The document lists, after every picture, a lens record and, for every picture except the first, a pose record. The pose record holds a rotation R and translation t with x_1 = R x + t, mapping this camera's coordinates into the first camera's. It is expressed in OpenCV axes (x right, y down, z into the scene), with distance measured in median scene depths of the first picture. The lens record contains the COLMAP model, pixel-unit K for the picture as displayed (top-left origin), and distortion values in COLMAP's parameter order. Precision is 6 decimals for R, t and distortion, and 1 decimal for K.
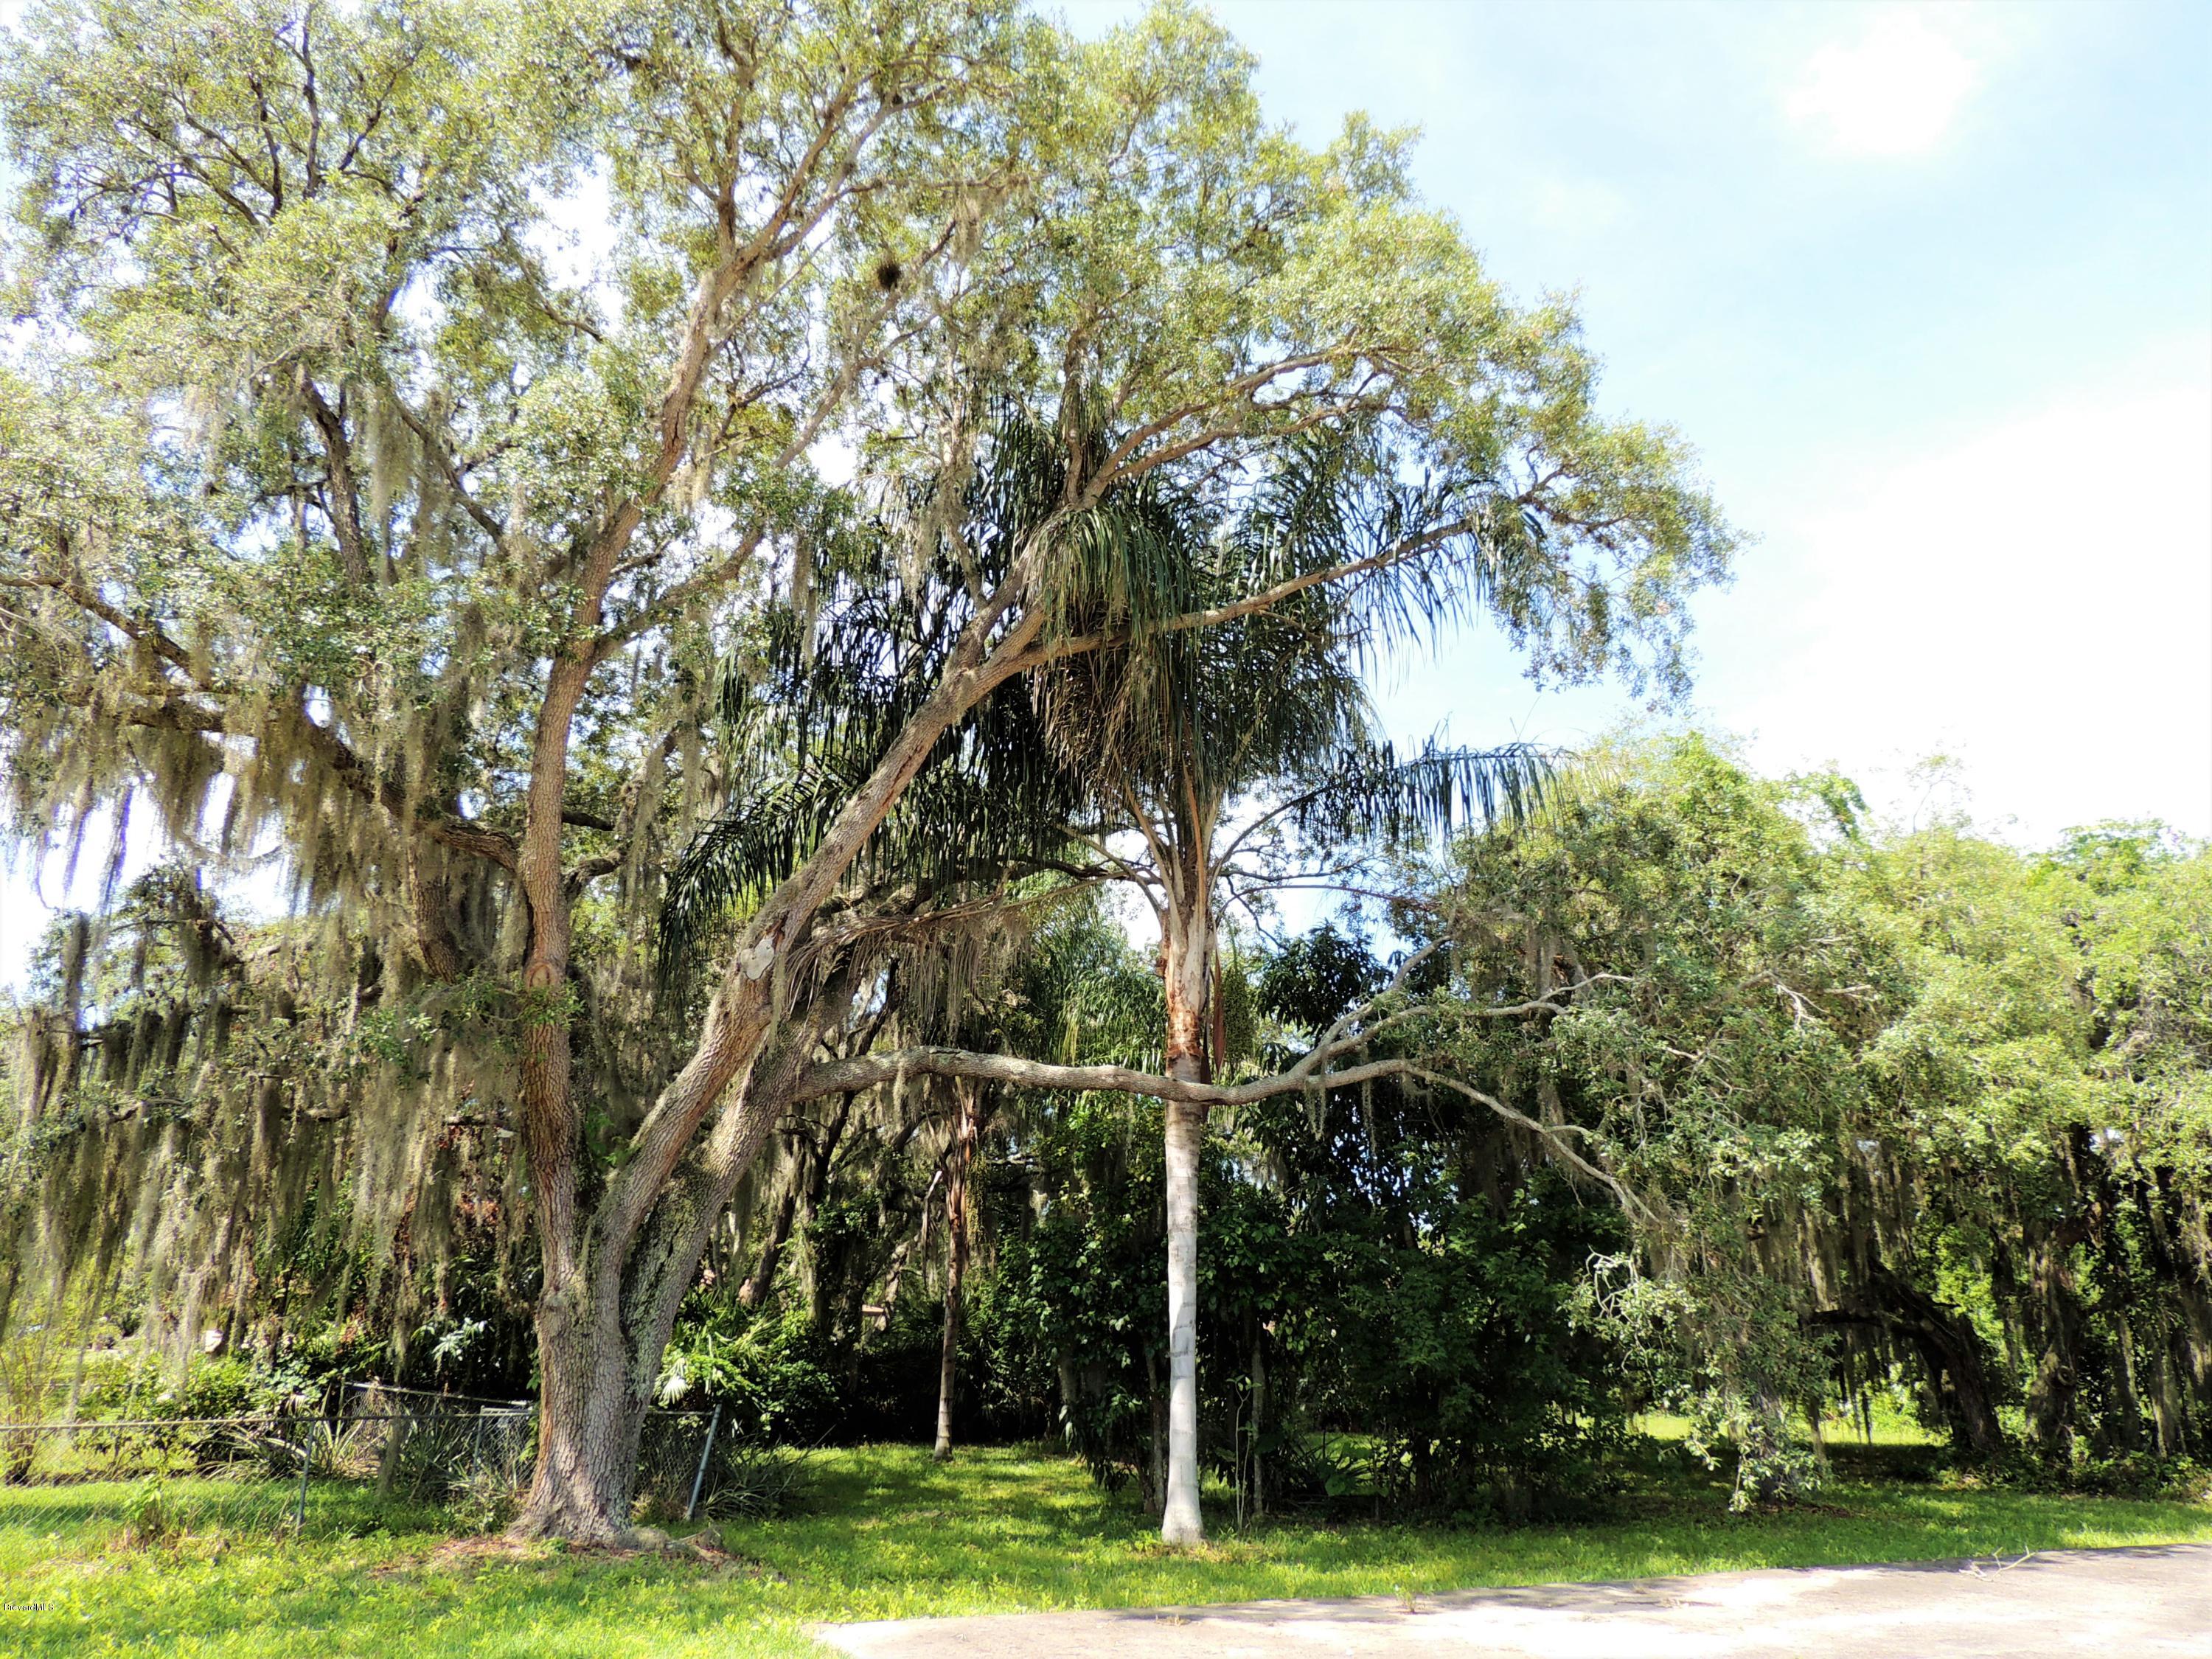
lens RADIAL K [[1596.4, 0, 1099.6], [0, 1596.4, 834.4], [0, 0, 1]] dist [-0.025068, 0.009744]
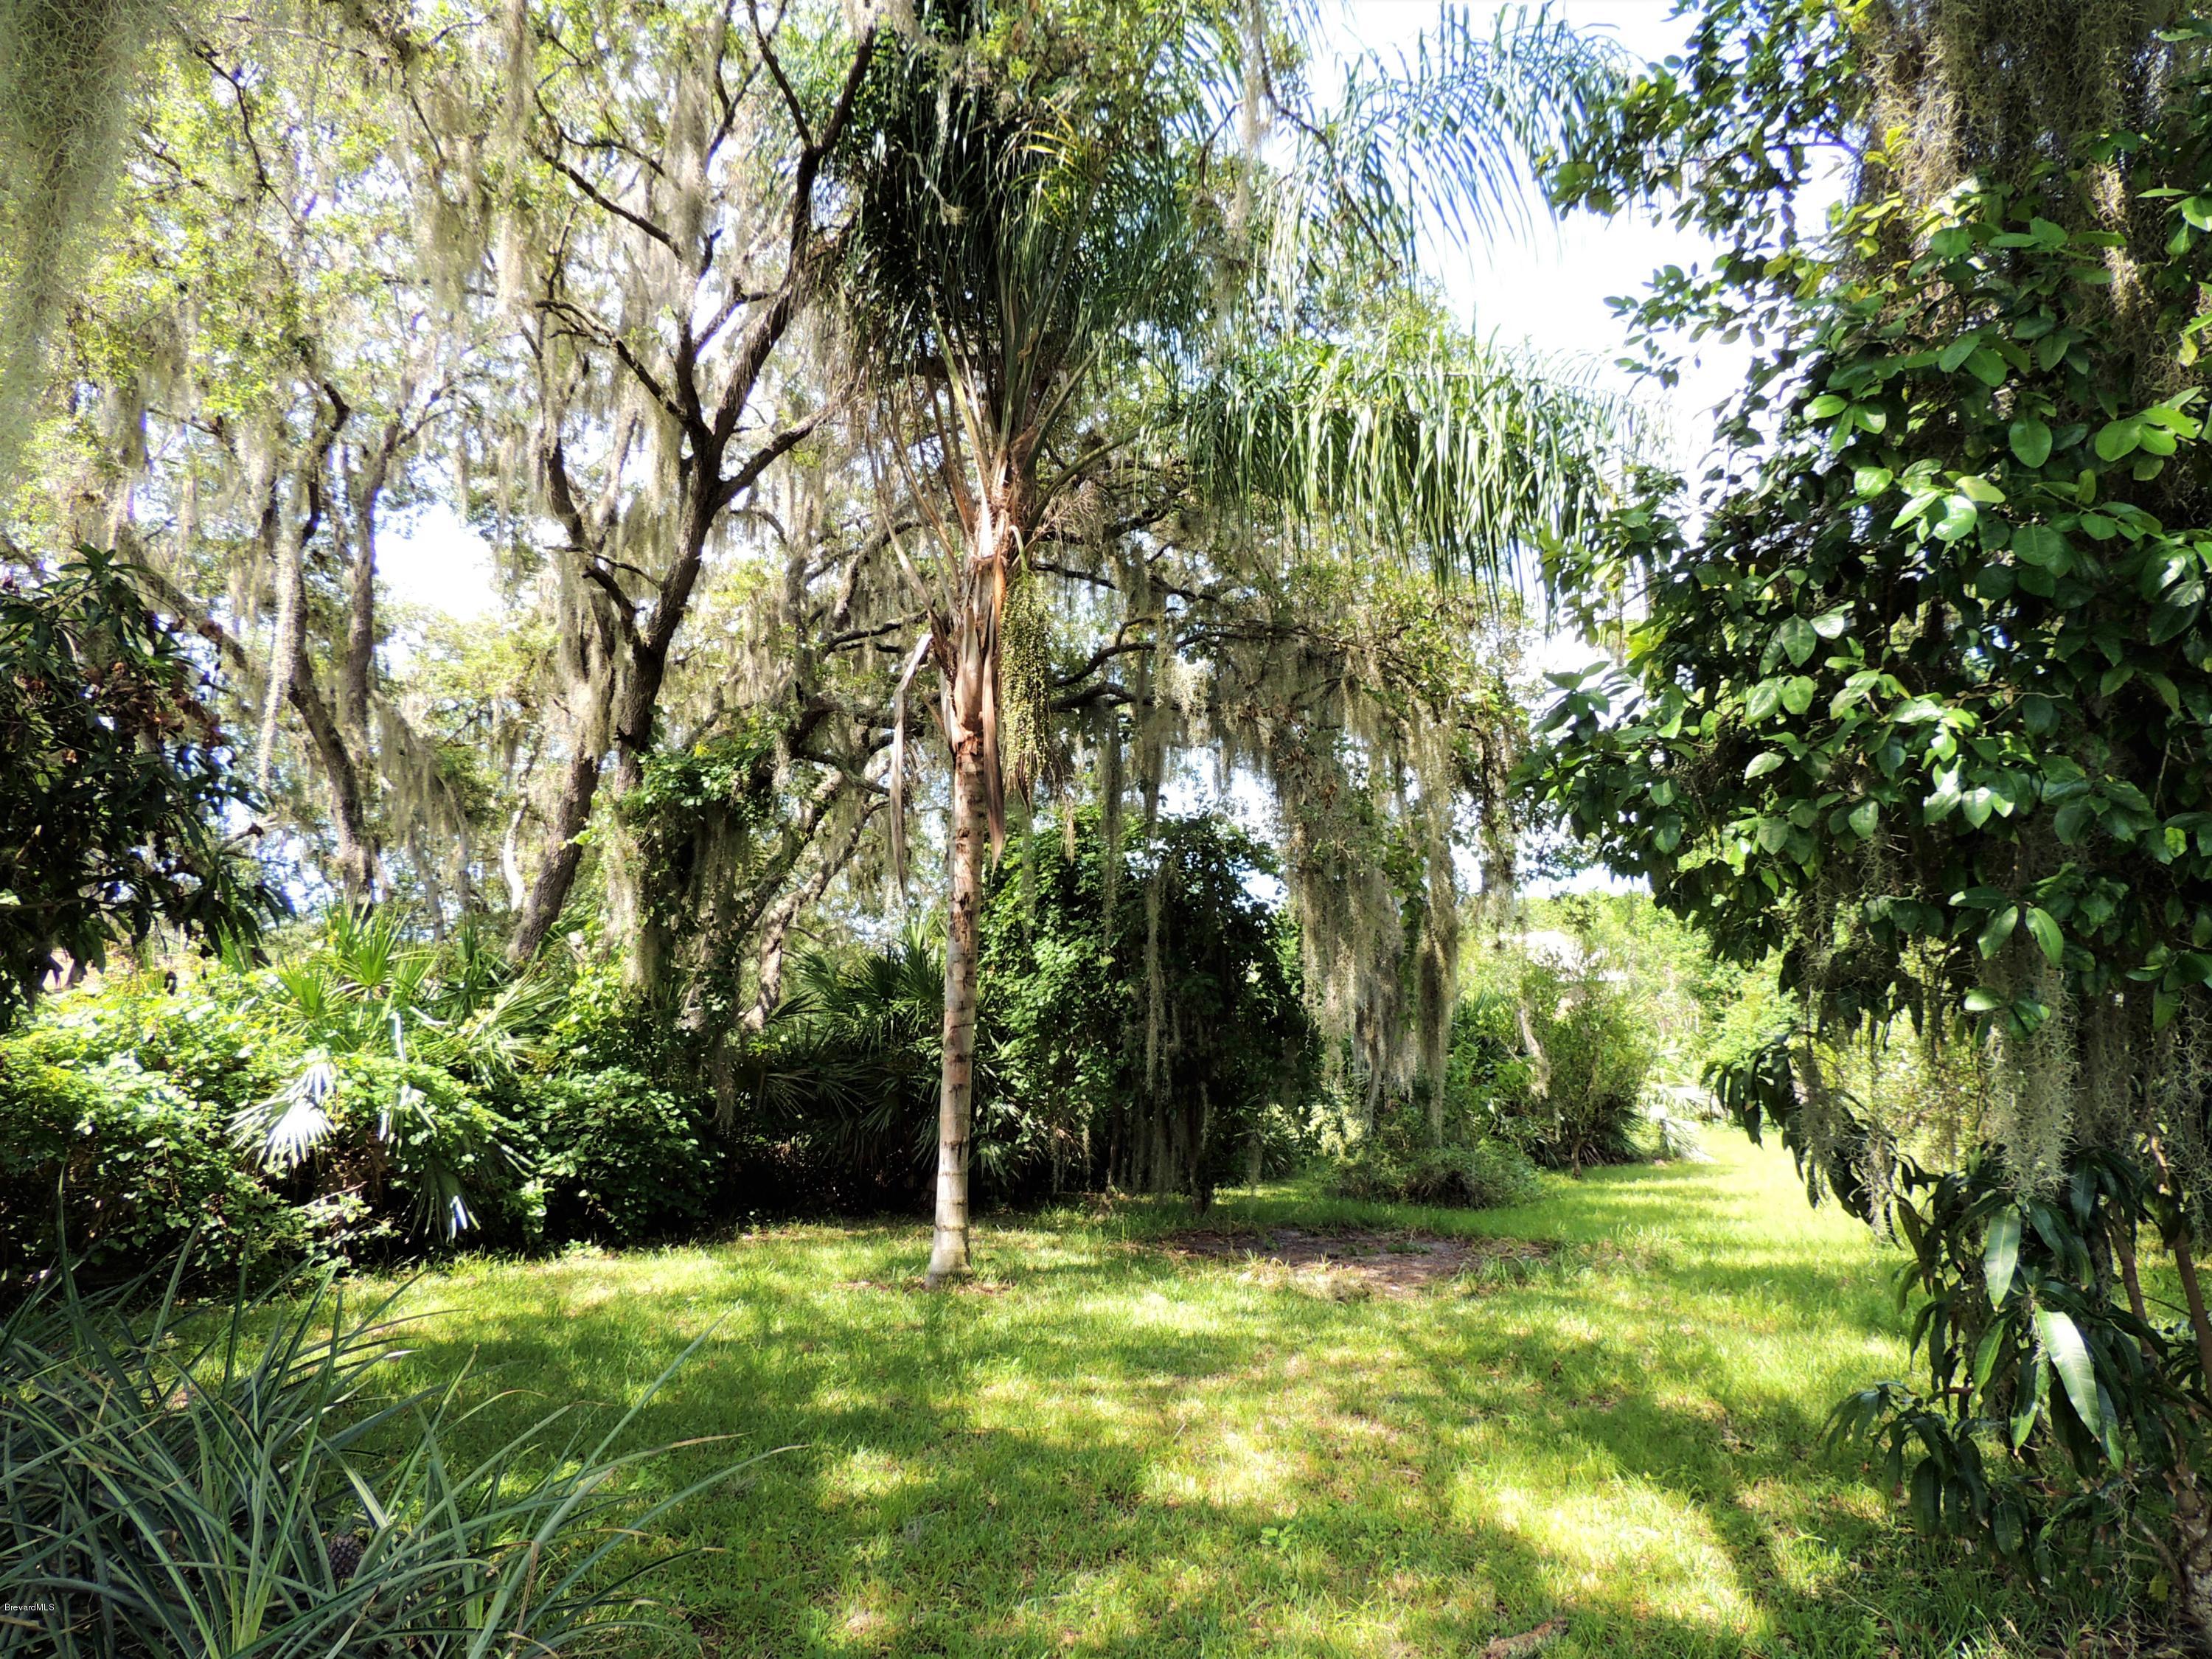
lens RADIAL K [[1596.4, 0, 1099.6], [0, 1596.4, 834.4], [0, 0, 1]] dist [-0.025068, 0.009744]
pose [[0.994923, 0.001940, 0.100623, -0.095391], [-0.018694, 0.985978, 0.165825, 0.188471], [-0.098890, -0.166864, 0.981008, 0.553972]]
